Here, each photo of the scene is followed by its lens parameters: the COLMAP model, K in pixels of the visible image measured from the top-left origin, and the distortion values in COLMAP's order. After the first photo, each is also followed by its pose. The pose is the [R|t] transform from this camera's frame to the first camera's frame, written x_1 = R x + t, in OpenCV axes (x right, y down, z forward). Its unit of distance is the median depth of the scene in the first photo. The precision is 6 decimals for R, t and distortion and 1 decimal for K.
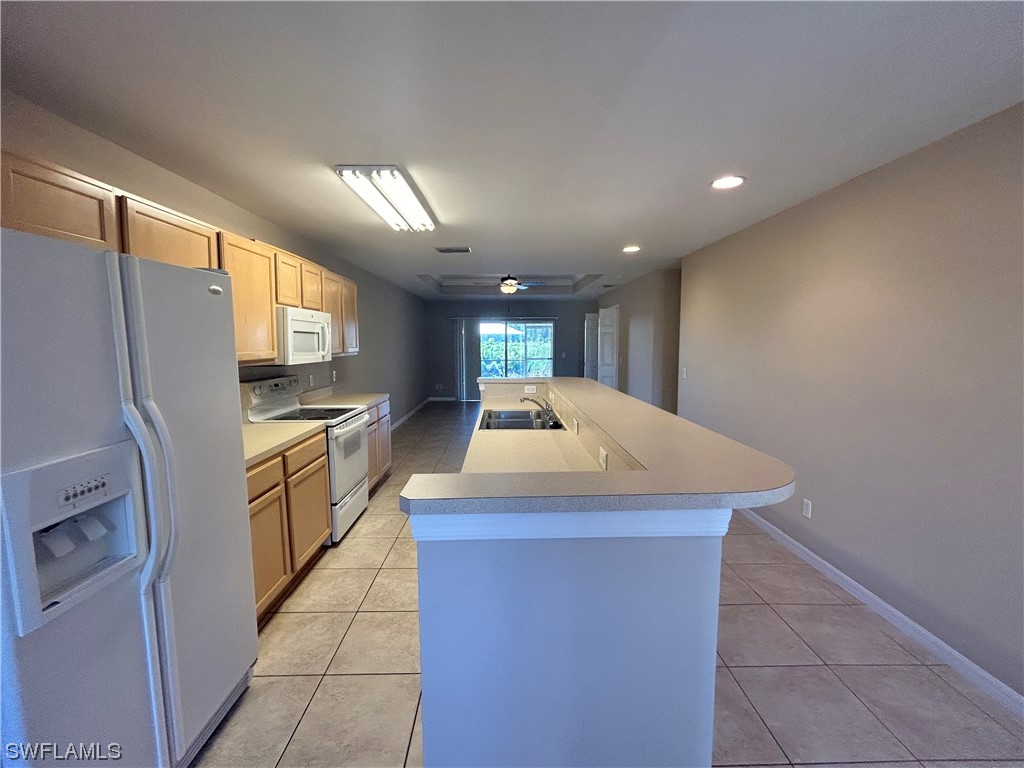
lens RADIAL K [[449.7, 0, 509.2], [0, 449.7, 386.5], [0, 0, 1]] dist [0.003304, 0.001157]
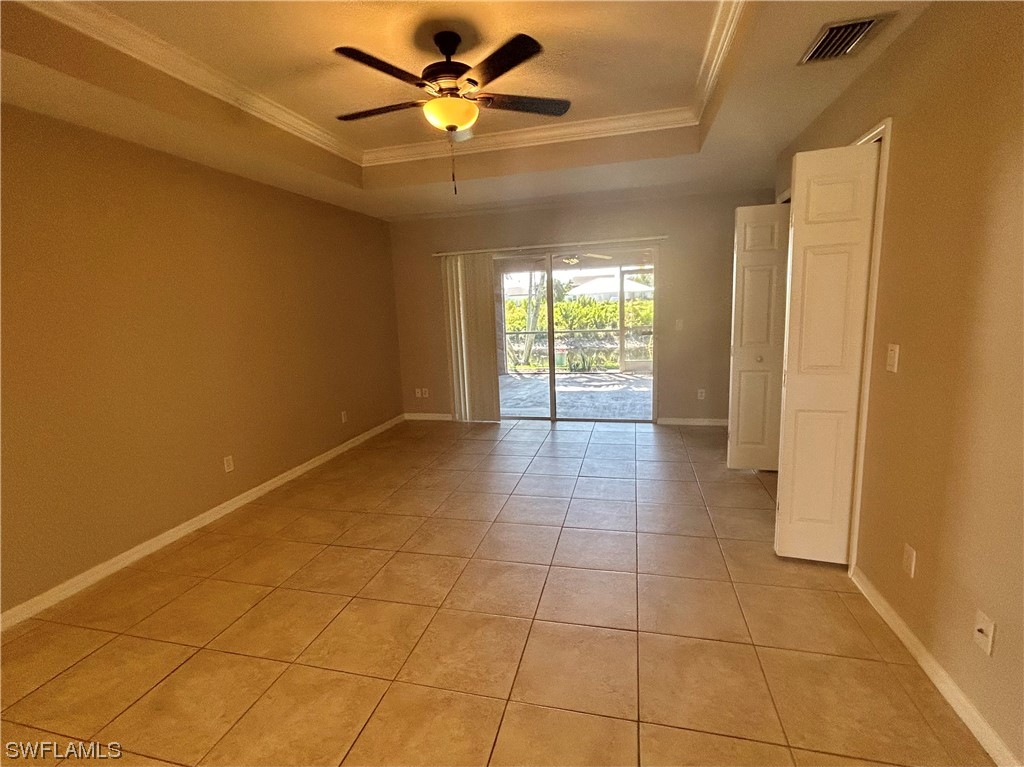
lens RADIAL K [[449.7, 0, 517.5], [0, 449.7, 380.6], [0, 0, 1]] dist [0.003304, 0.001157]
pose [[0.960735, 0.007108, -0.277376, 0.091302], [0.012712, 0.997495, 0.069592, -0.047336], [0.277176, -0.070386, 0.958238, 0.531489]]
